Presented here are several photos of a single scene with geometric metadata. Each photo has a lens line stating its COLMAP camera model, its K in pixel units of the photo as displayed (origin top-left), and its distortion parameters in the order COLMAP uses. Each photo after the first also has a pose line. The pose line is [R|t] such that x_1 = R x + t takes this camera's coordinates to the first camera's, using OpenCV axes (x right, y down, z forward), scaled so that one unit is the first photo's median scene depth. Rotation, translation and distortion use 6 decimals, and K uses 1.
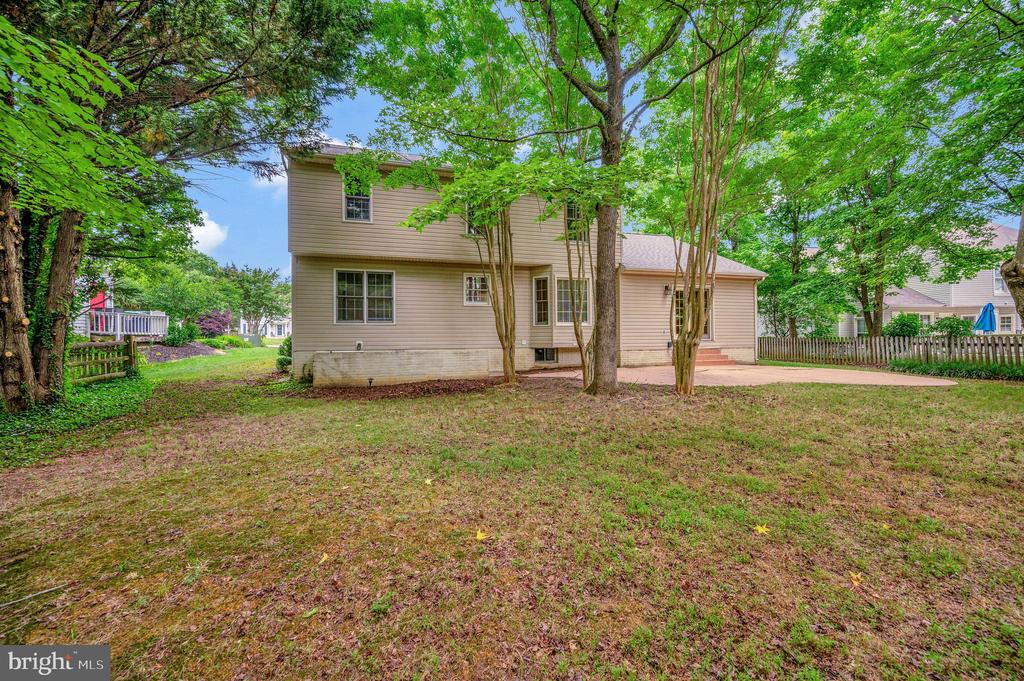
lens RADIAL K [[415.3, 0, 515.1], [0, 415.3, 340.8], [0, 0, 1]] dist [-0.001372, -0.000081]
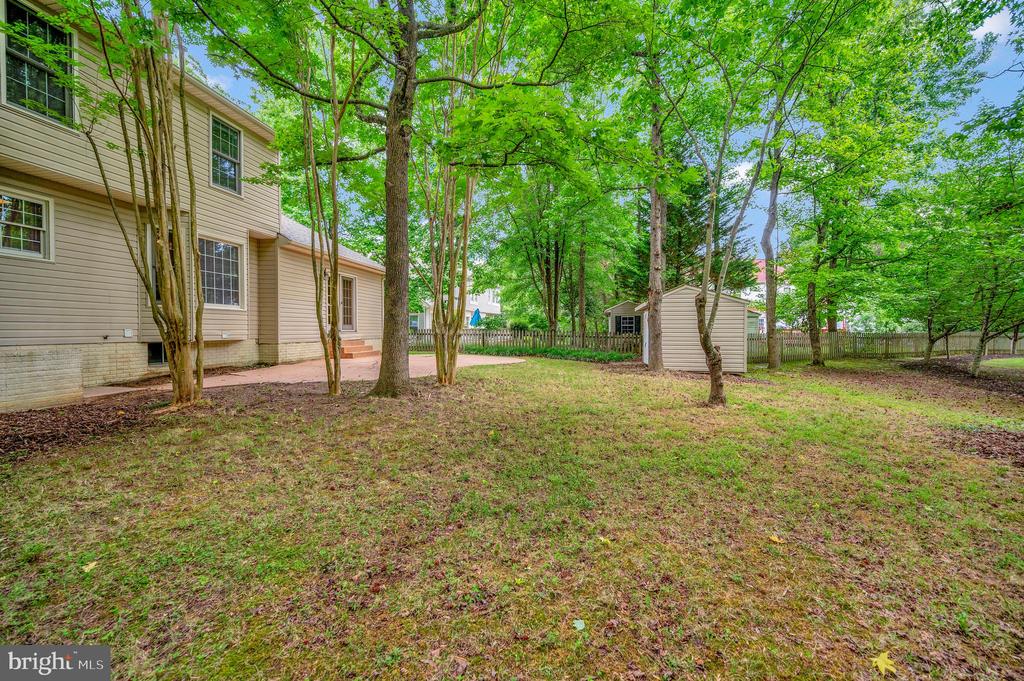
lens RADIAL K [[415.3, 0, 514.1], [0, 415.3, 340.9], [0, 0, 1]] dist [-0.001372, -0.000081]
pose [[0.427511, -0.014748, 0.903890, -0.270723], [-0.006464, 0.999791, 0.019371, -0.000068], [-0.903987, -0.014124, 0.427326, 0.258600]]
